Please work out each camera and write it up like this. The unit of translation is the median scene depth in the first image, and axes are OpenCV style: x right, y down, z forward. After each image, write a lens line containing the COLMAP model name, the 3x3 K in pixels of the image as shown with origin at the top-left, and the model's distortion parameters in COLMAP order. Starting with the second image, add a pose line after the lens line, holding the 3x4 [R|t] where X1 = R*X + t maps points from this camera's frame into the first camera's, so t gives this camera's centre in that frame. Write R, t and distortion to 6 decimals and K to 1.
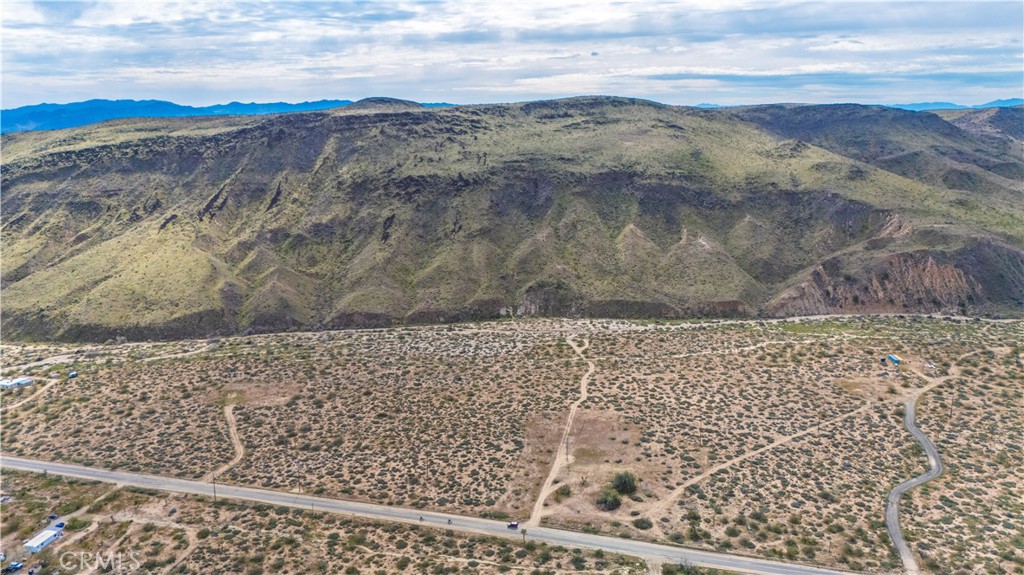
lens RADIAL K [[745.6, 0, 515.2], [0, 745.6, 294.5], [0, 0, 1]] dist [0.081242, -0.087052]
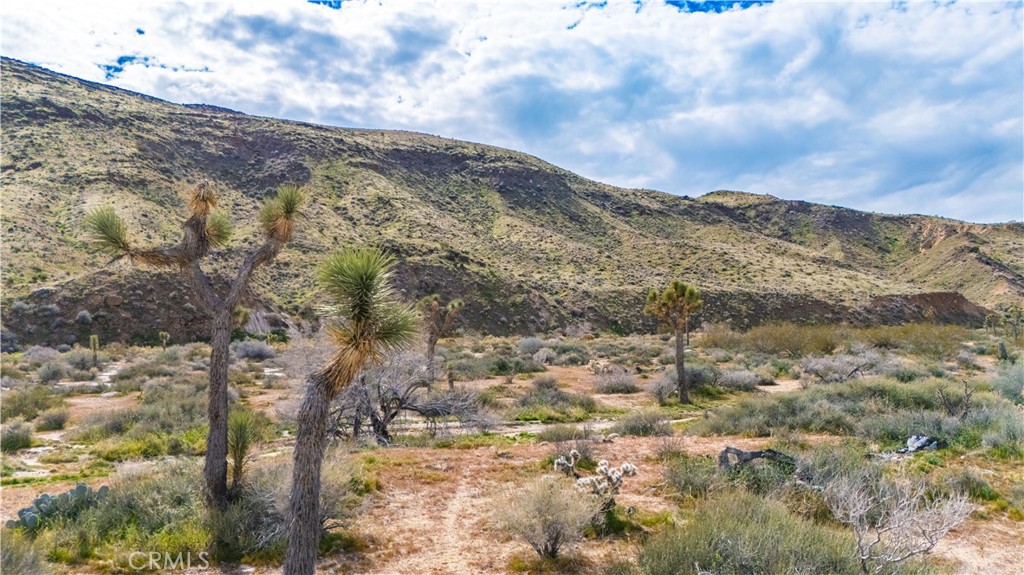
lens RADIAL K [[745.6, 0, 515.7], [0, 745.6, 288.2], [0, 0, 1]] dist [0.081242, -0.087052]
pose [[0.886754, 0.027947, 0.461396, -0.041694], [0.109193, 0.957256, -0.267838, 0.066767], [-0.449159, 0.287888, 0.845799, 0.665764]]
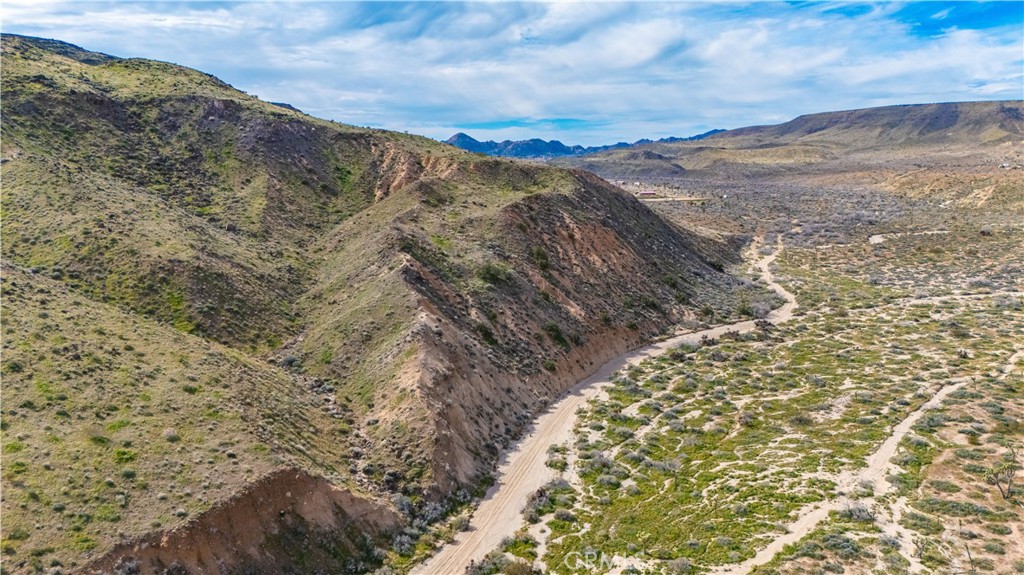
lens RADIAL K [[745.6, 0, 511.4], [0, 745.6, 298.1], [0, 0, 1]] dist [0.081242, -0.087052]
pose [[0.502997, -0.147924, 0.851536, 0.153217], [0.199165, 0.978567, 0.052345, -0.024273], [-0.841027, 0.143267, 0.521677, 0.725391]]
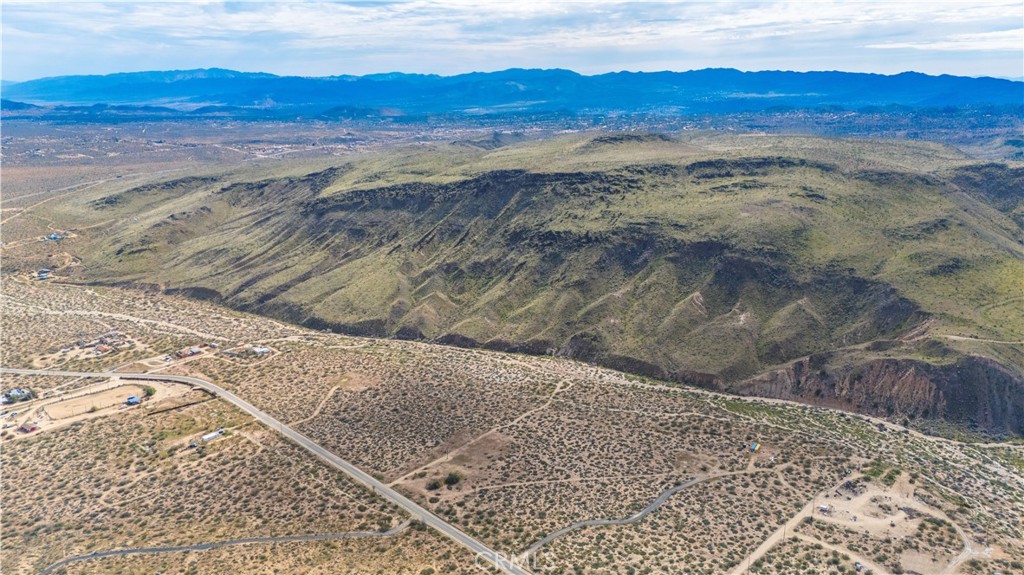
lens RADIAL K [[745.6, 0, 515.4], [0, 745.6, 292.8], [0, 0, 1]] dist [0.081242, -0.087052]
pose [[0.879026, 0.137904, -0.456394, 0.471127], [-0.117152, 0.990382, 0.073617, -0.153789], [0.462156, -0.011244, 0.886727, -0.233851]]
